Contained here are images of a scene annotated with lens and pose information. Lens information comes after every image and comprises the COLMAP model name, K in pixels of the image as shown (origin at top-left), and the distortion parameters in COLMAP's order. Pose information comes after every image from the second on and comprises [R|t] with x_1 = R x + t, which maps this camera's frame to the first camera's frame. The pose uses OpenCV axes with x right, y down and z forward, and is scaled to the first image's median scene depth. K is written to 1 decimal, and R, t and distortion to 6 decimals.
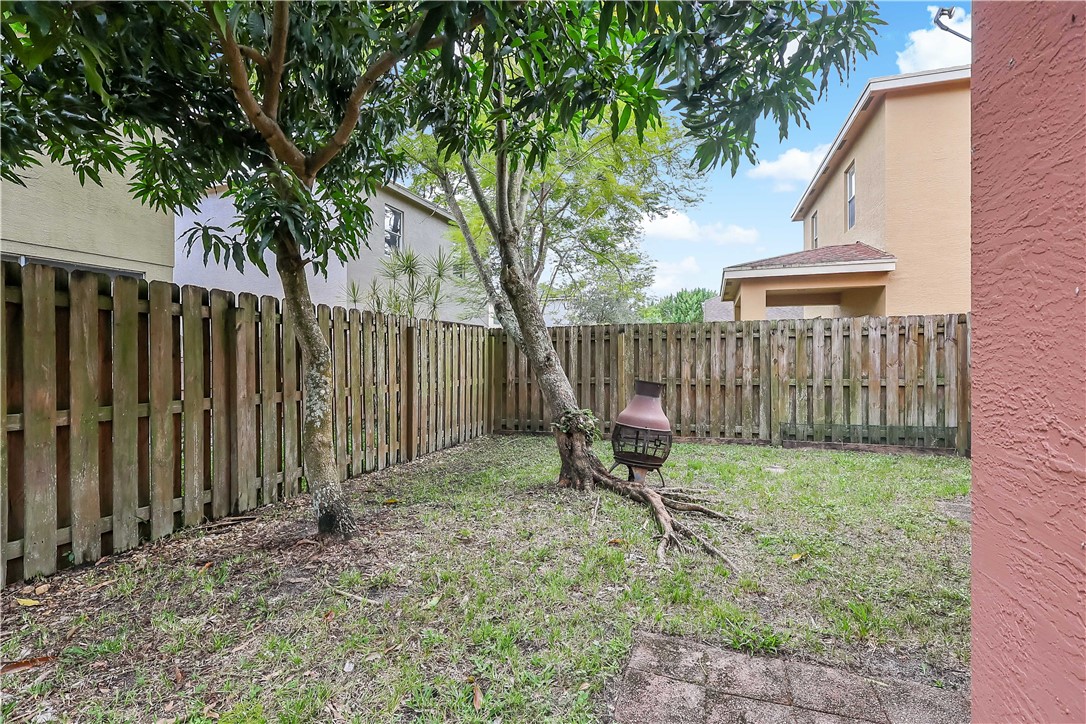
lens RADIAL K [[523.8, 0, 543.0], [0, 523.8, 362.0], [0, 0, 1]] dist [0.003263, 0.001018]
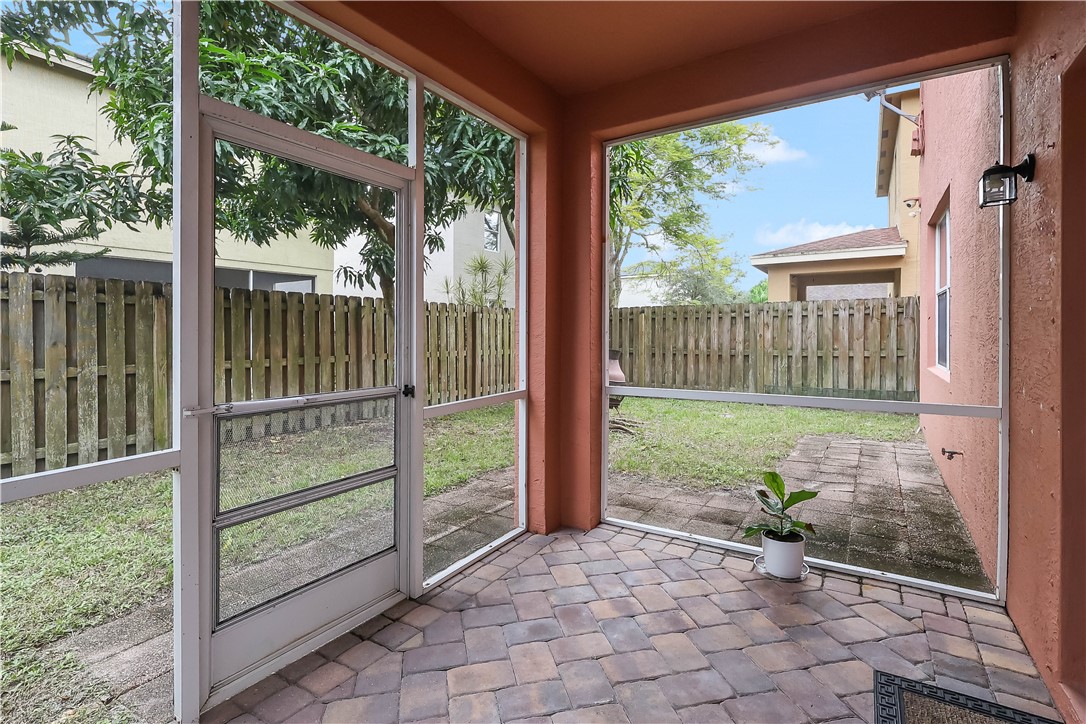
lens RADIAL K [[491.6, 0, 541.6], [0, 491.6, 336.9], [0, 0, 1]] dist [0.000262, 0.000083]
pose [[0.976389, 0.002532, -0.216006, 0.203219], [-0.002019, 0.999995, 0.002596, -0.000923], [0.216011, -0.002098, 0.976389, -0.274343]]
